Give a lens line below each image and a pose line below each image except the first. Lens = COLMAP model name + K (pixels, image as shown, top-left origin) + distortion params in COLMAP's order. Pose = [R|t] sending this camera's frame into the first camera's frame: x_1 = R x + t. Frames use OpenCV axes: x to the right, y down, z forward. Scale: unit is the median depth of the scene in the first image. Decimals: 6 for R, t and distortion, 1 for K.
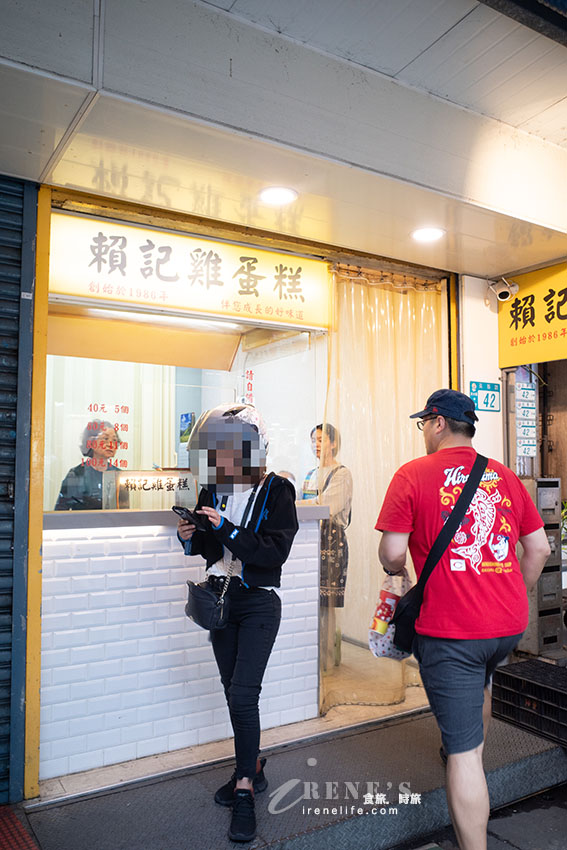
lens RADIAL K [[664.6, 0, 281.4], [0, 664.6, 433.6], [0, 0, 1]] dist [-0.059304, 0.040043]
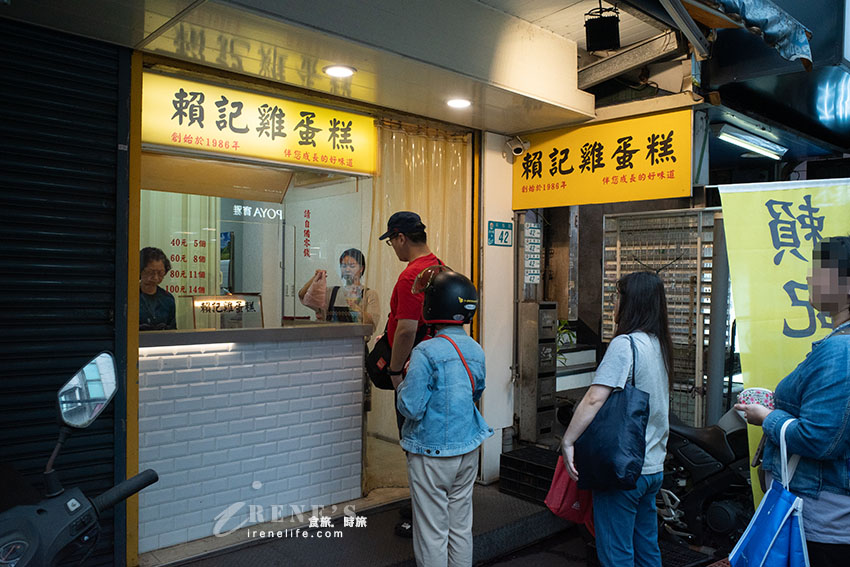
lens RADIAL K [[664.6, 0, 425.0], [0, 664.6, 283.5], [0, 0, 1]] dist [-0.059304, 0.040043]
pose [[0.982347, 0.010219, 0.186789, -0.060530], [-0.021630, 0.998015, 0.059150, -0.039091], [-0.185813, -0.062146, 0.980618, -0.194874]]
